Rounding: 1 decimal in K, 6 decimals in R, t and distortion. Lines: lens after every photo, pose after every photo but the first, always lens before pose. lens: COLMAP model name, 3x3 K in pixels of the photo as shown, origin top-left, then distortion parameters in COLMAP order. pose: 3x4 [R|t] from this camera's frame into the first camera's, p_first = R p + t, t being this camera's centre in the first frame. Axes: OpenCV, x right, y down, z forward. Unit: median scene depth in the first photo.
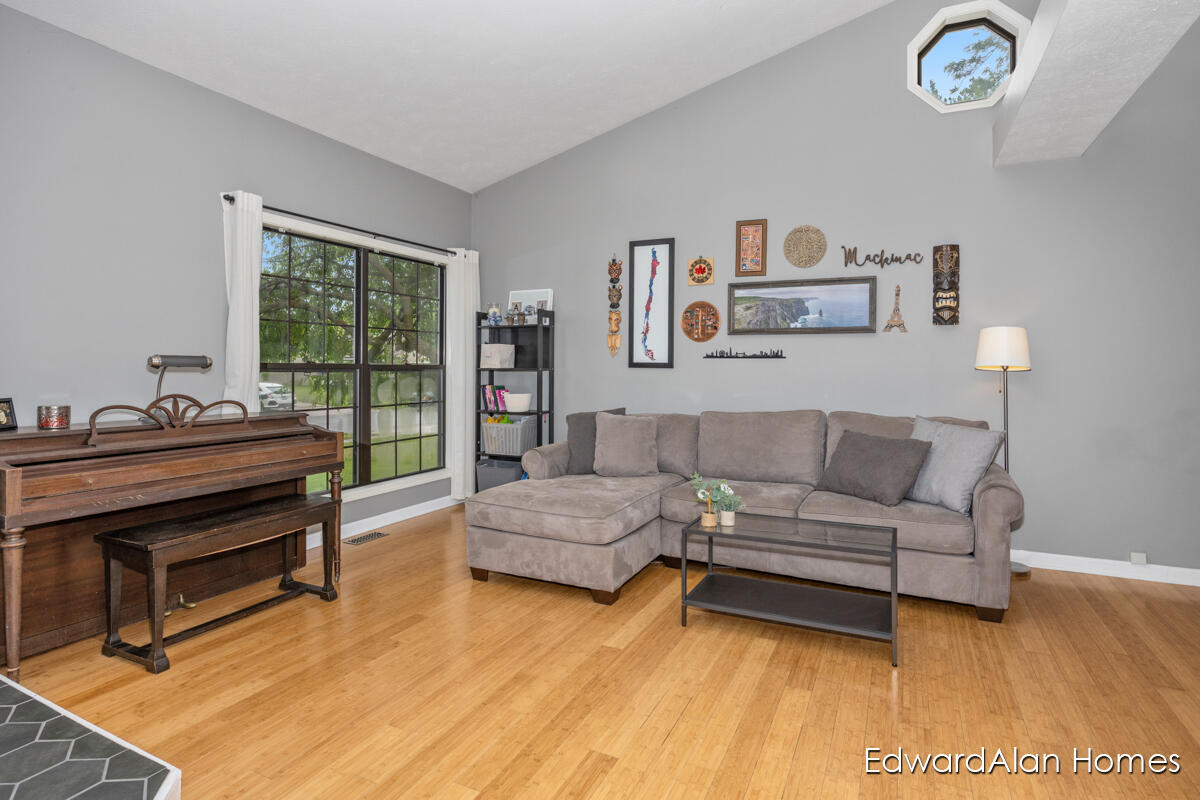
lens RADIAL K [[616.3, 0, 606.5], [0, 616.3, 367.9], [0, 0, 1]] dist [-0.001006, 0.000092]
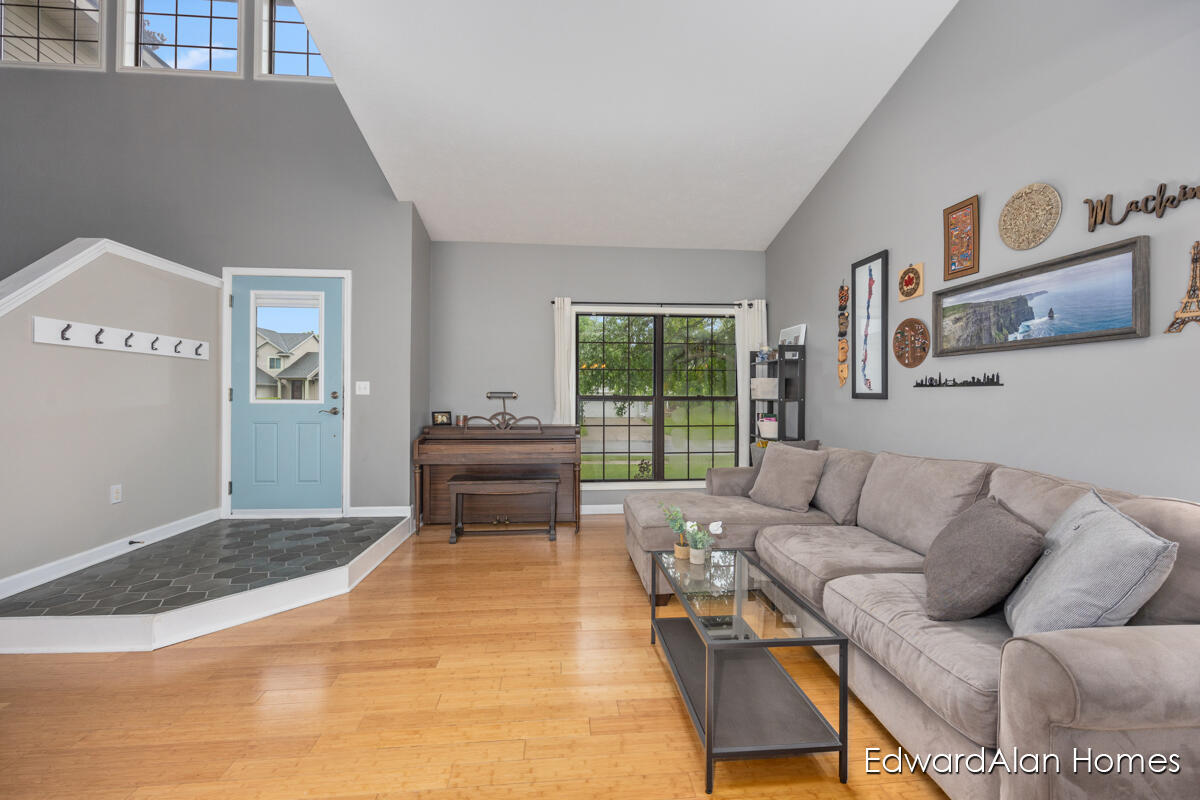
lens RADIAL K [[478.0, 0, 603.3], [0, 478.0, 396.5], [0, 0, 1]] dist [-0.000332, -0.000233]
pose [[0.515340, -0.001115, -0.856985, 0.509005], [-0.001122, 0.999997, -0.001976, -0.001582], [0.856985, 0.001980, 0.515338, 0.327471]]
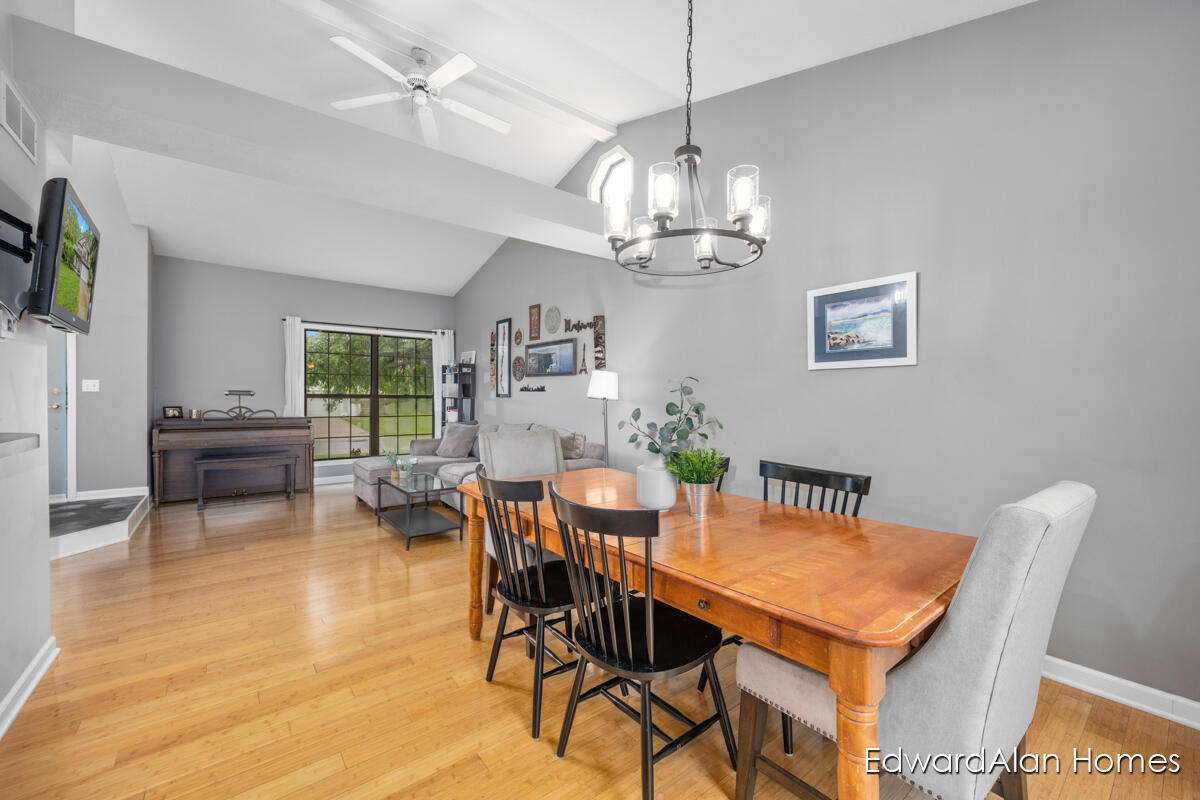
lens RADIAL K [[477.9, 0, 593.7], [0, 477.9, 402.8], [0, 0, 1]] dist [-0.001406, -0.000146]
pose [[0.895148, 0.011059, -0.445633, 0.927579], [-0.007100, 0.999919, 0.010553, -0.000232], [0.445713, -0.006282, 0.895154, -0.043170]]
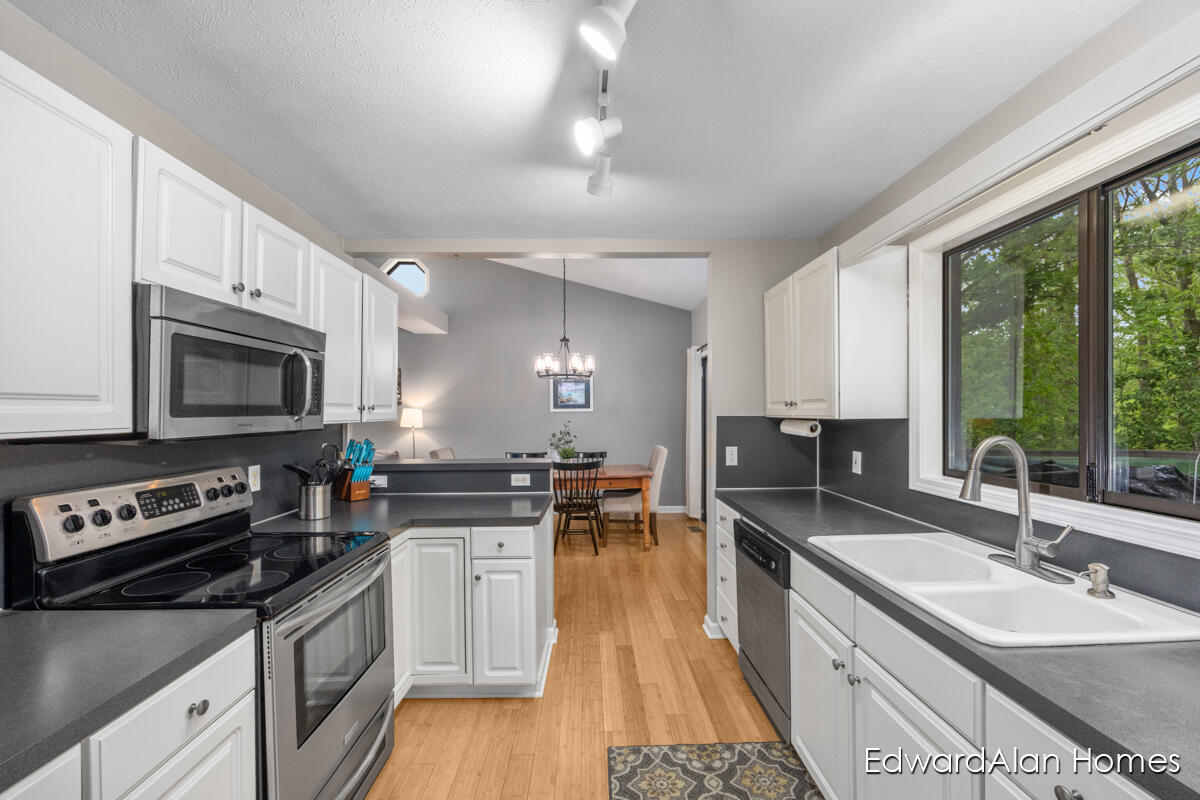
lens RADIAL K [[510.6, 0, 601.2], [0, 510.6, 403.6], [0, 0, 1]] dist [0.007702, 0.000175]
pose [[0.890355, 0.002282, 0.455262, 0.340968], [0.005307, 0.999867, -0.015390, -0.040708], [-0.455237, 0.016119, 0.890225, -0.757260]]
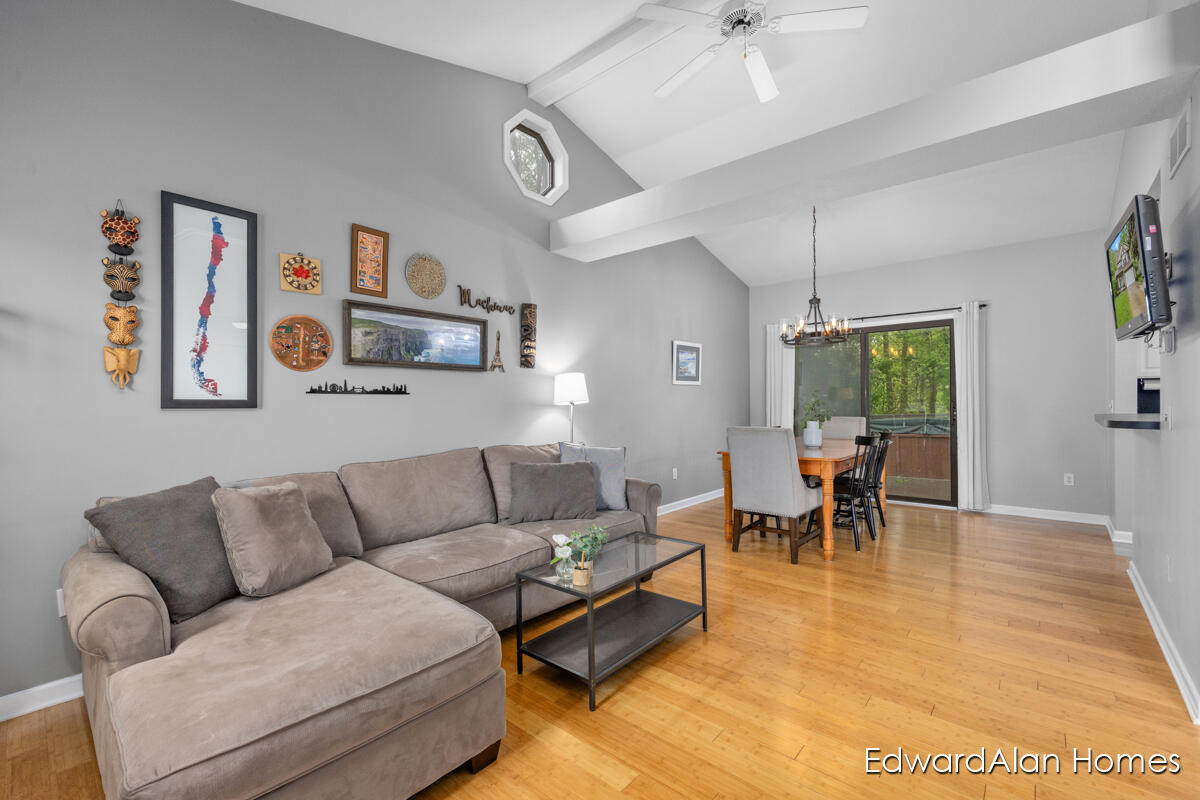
lens RADIAL K [[510.6, 0, 601.2], [0, 510.6, 403.6], [0, 0, 1]] dist [0.007702, 0.000175]
pose [[0.259676, -0.008463, 0.965659, -0.353261], [0.011591, 0.999917, 0.005646, -0.003072], [-0.965626, 0.009727, 0.259753, 0.521080]]
